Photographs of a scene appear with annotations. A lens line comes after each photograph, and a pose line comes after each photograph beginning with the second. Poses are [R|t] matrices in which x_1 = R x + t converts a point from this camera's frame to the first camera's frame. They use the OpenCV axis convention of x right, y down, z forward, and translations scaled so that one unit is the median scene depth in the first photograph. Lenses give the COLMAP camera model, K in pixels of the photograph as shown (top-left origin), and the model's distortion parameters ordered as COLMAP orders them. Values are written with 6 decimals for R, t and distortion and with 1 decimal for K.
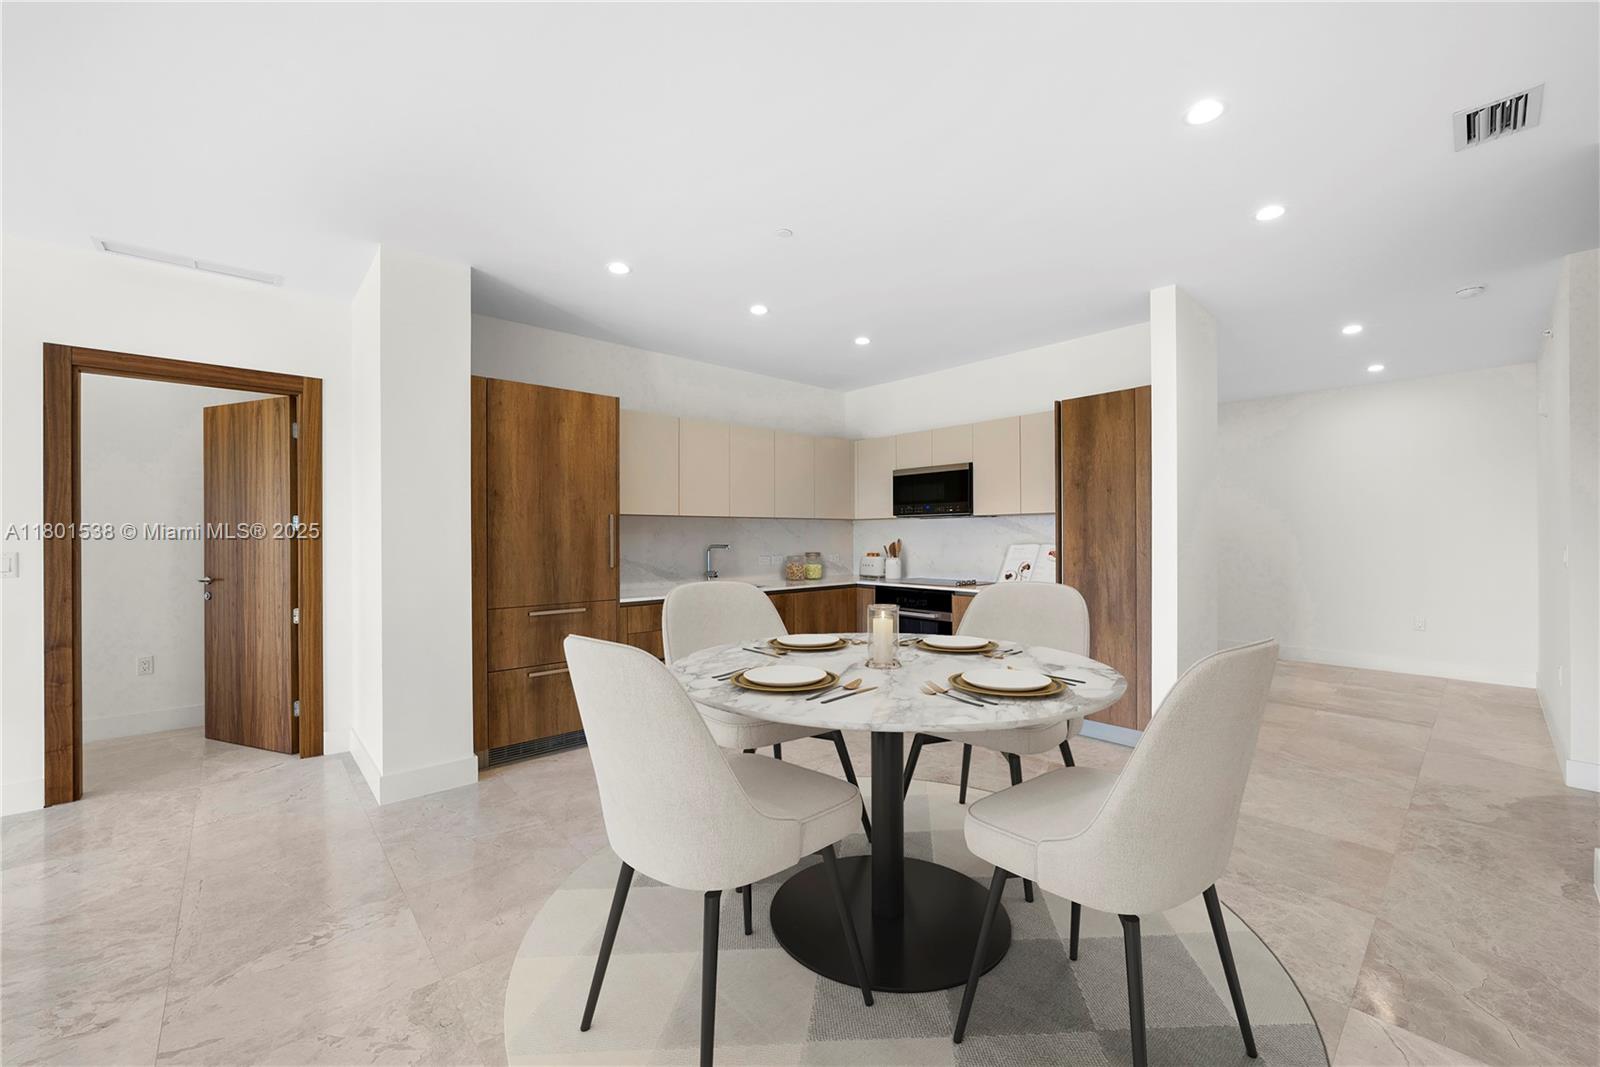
lens RADIAL K [[632.3, 0, 800.0], [0, 632.3, 533.5], [0, 0, 1]] dist [0.000266, 0.000021]
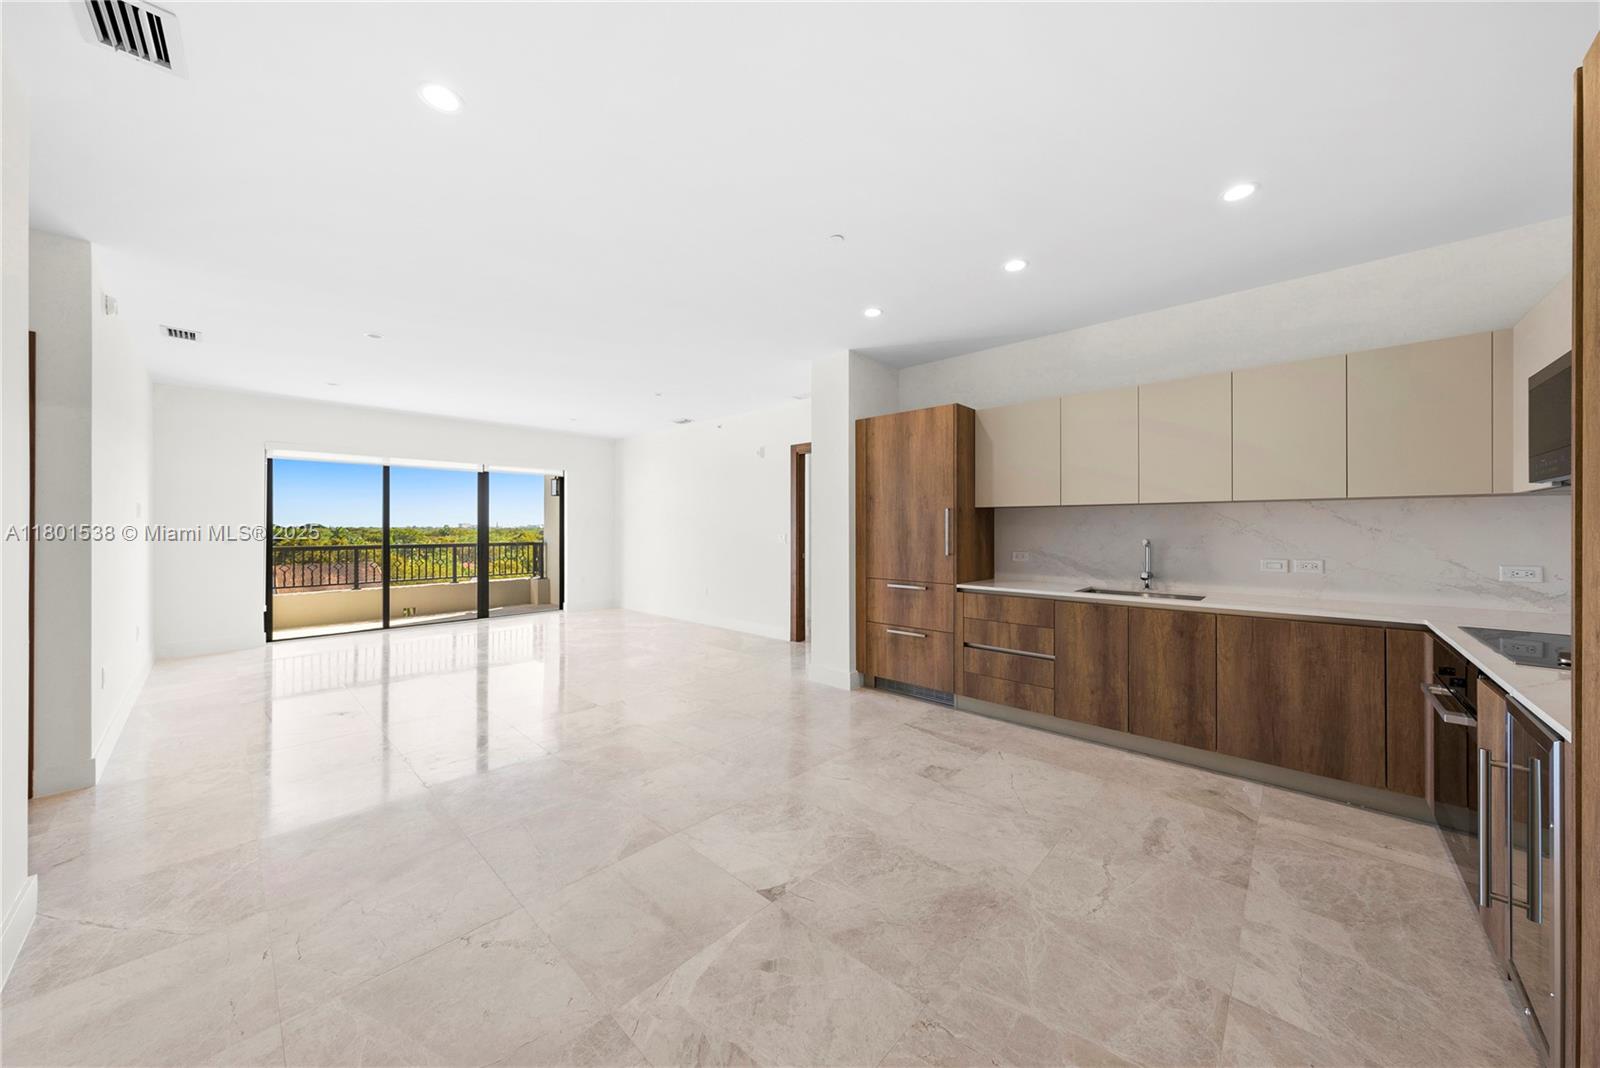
lens RADIAL K [[549.6, 0, 792.7], [0, 549.6, 522.9], [0, 0, 1]] dist [0.001290, 0.000124]
pose [[0.081332, 0.000620, -0.996687, 0.716503], [0.004665, 0.999989, 0.001003, -0.007629], [0.996676, -0.004731, 0.081329, 0.692750]]
